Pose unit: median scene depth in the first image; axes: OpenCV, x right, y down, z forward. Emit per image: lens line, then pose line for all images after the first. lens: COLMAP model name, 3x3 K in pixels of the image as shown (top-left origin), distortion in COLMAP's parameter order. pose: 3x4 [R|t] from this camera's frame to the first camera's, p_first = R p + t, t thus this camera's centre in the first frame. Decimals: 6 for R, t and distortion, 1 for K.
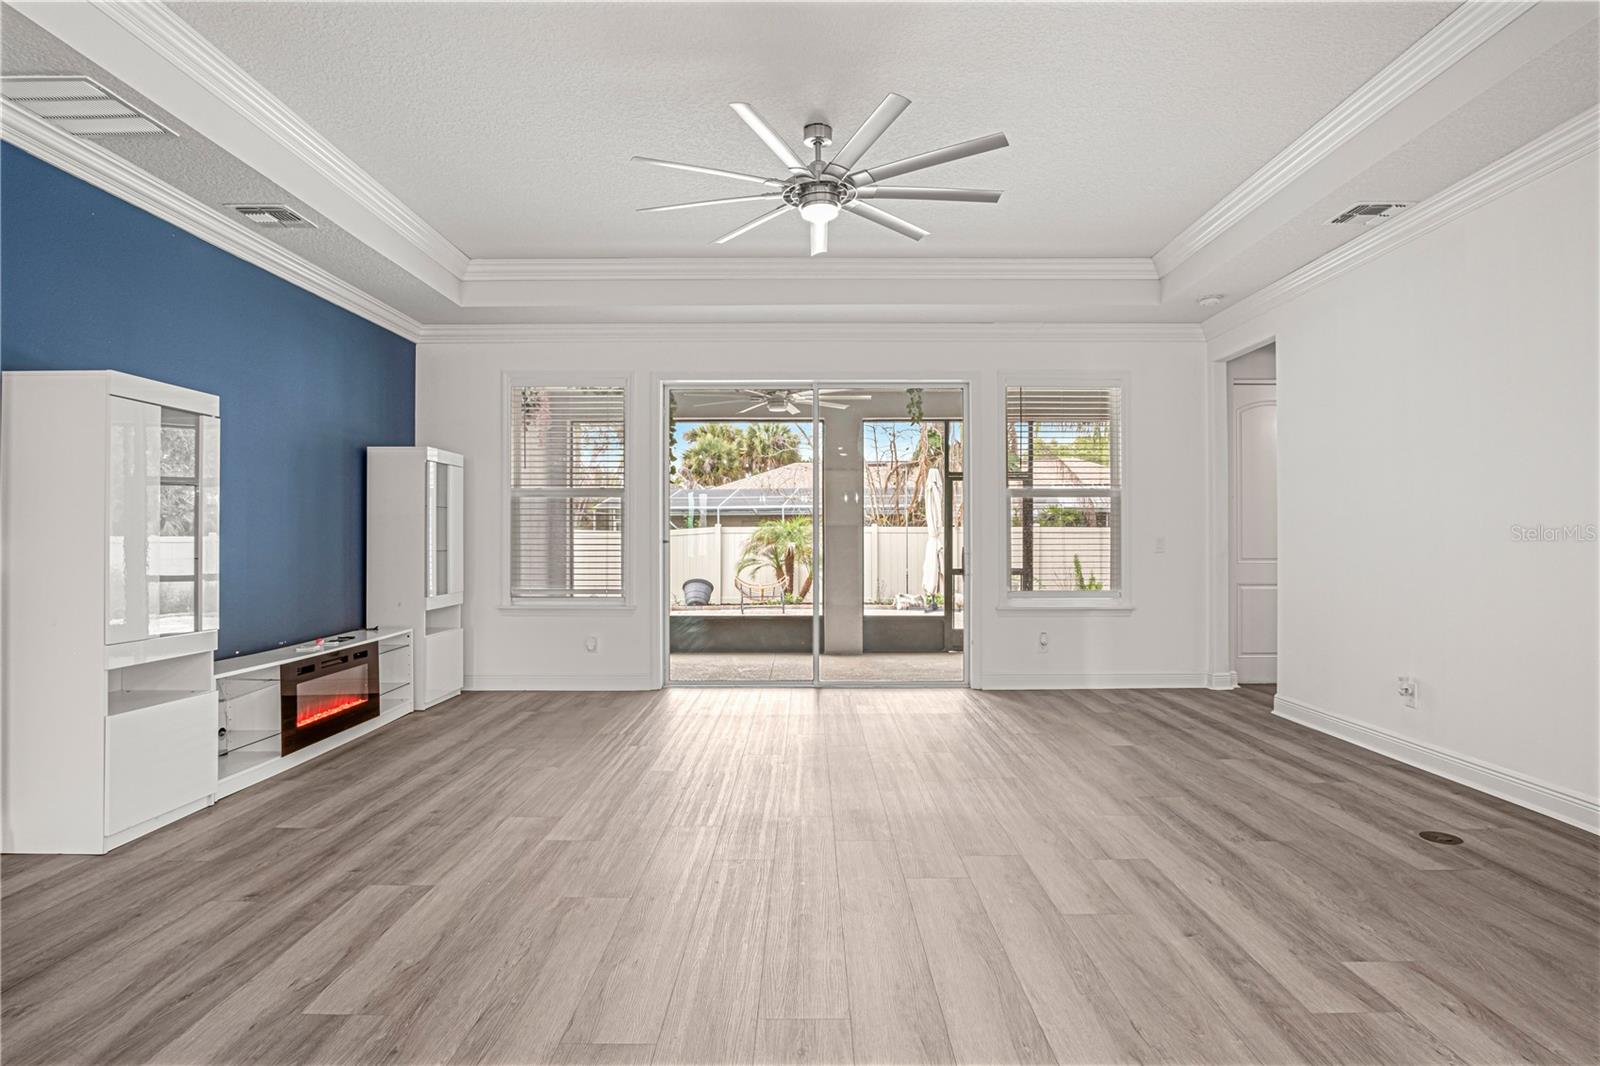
lens RADIAL K [[855.2, 0, 795.8], [0, 855.2, 529.8], [0, 0, 1]] dist [-0.025002, 0.000454]
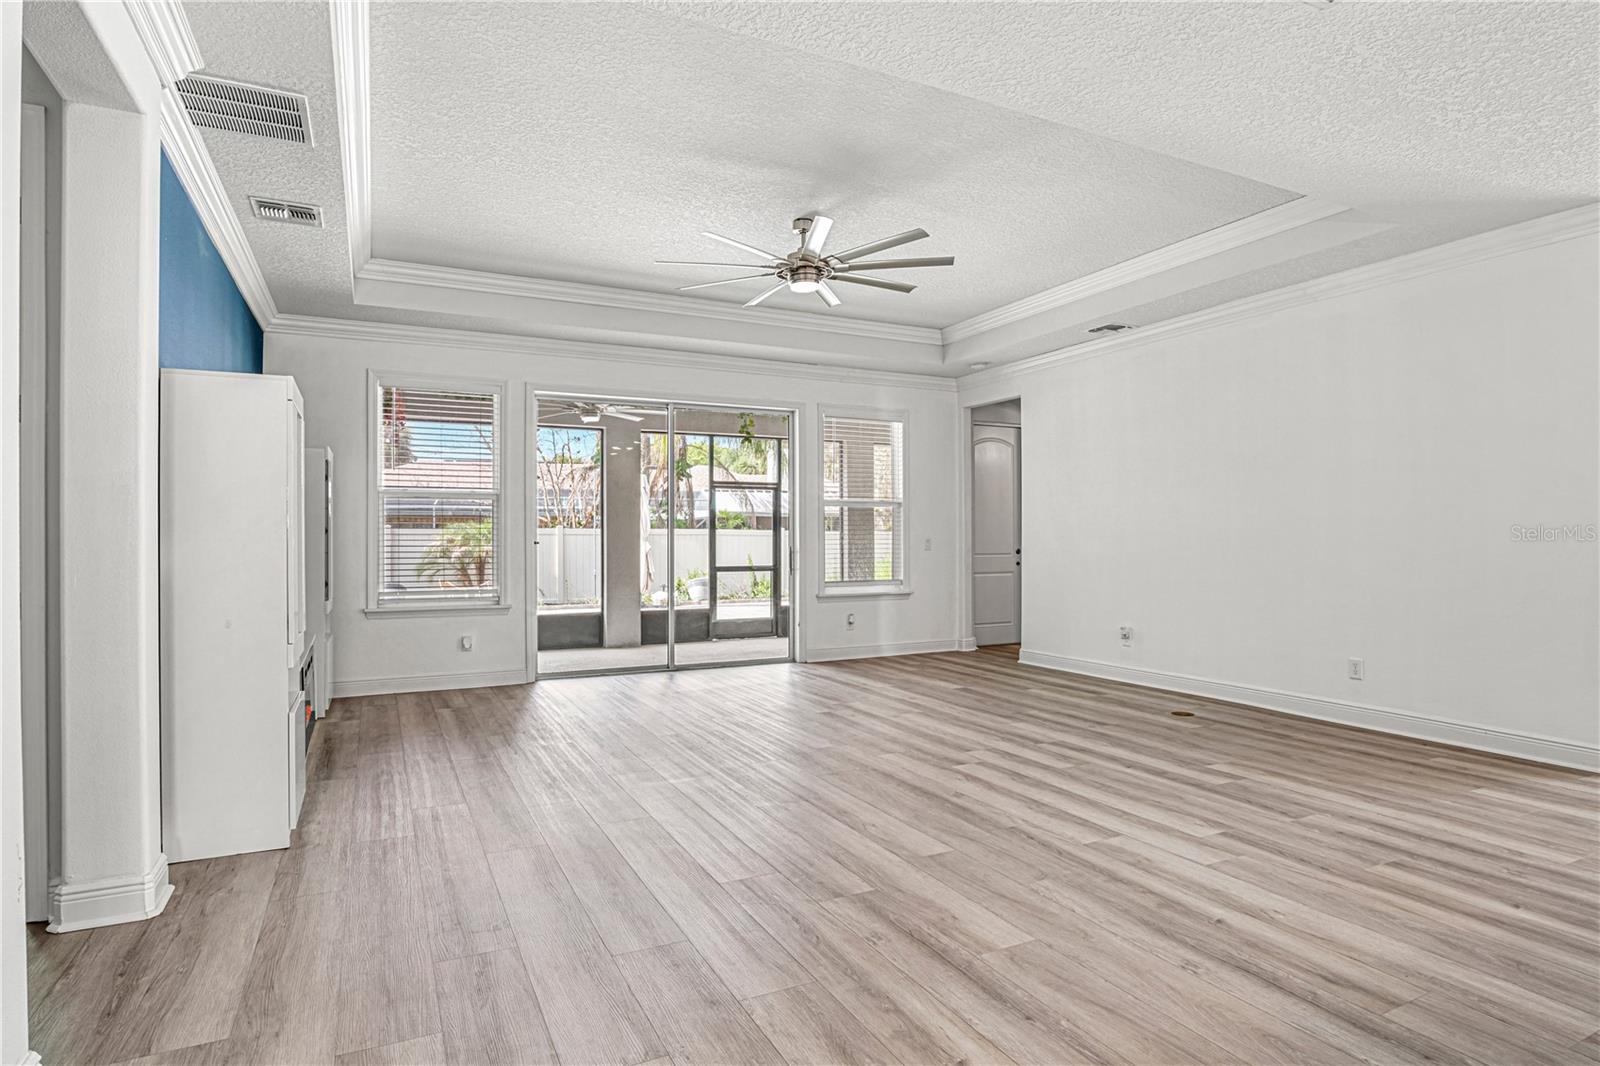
lens RADIAL K [[855.2, 0, 795.8], [0, 855.2, 529.8], [0, 0, 1]] dist [-0.025002, 0.000454]
pose [[0.894832, 0.000872, 0.446402, -0.341771], [-0.000140, 0.999999, -0.001673, -0.002134], [-0.446403, 0.001435, 0.894831, -0.090852]]
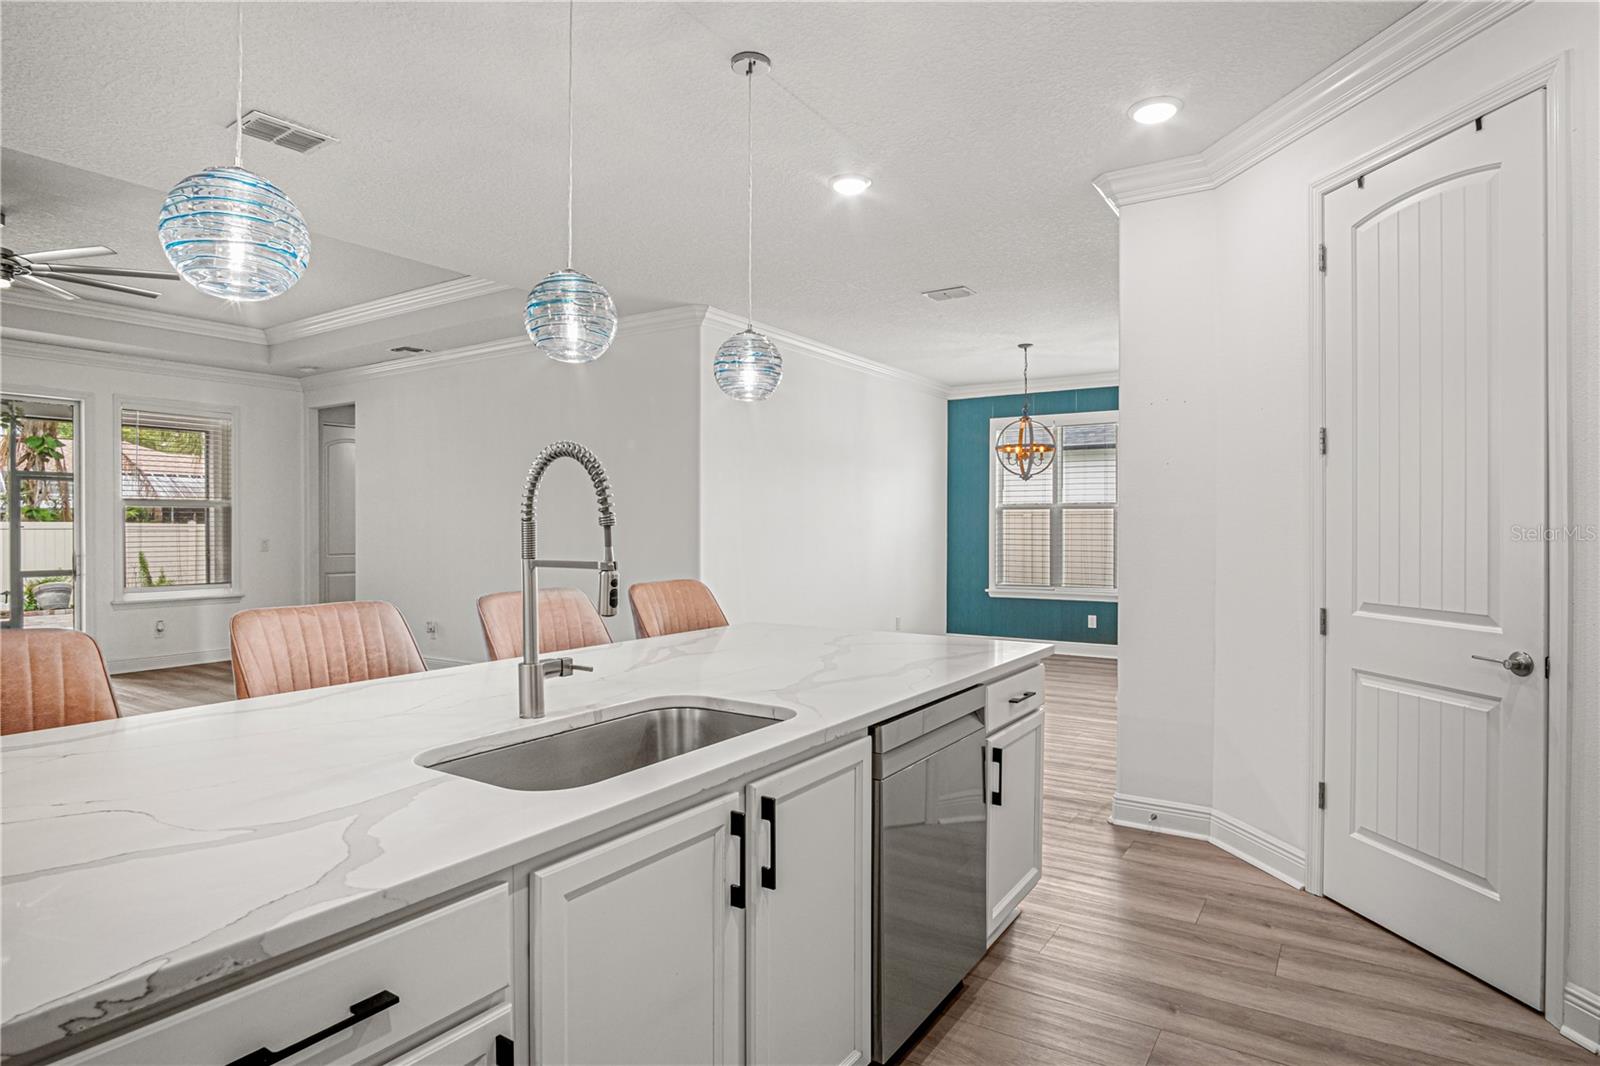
lens RADIAL K [[867.2, 0, 822.6], [0, 867.2, 528.3], [0, 0, 1]] dist [-0.027589, -0.000427]
pose [[0.531605, -0.002933, 0.846987, -0.219598], [-0.006503, 0.999950, 0.007544, -0.022957], [-0.846967, -0.009518, 0.531560, -0.400305]]
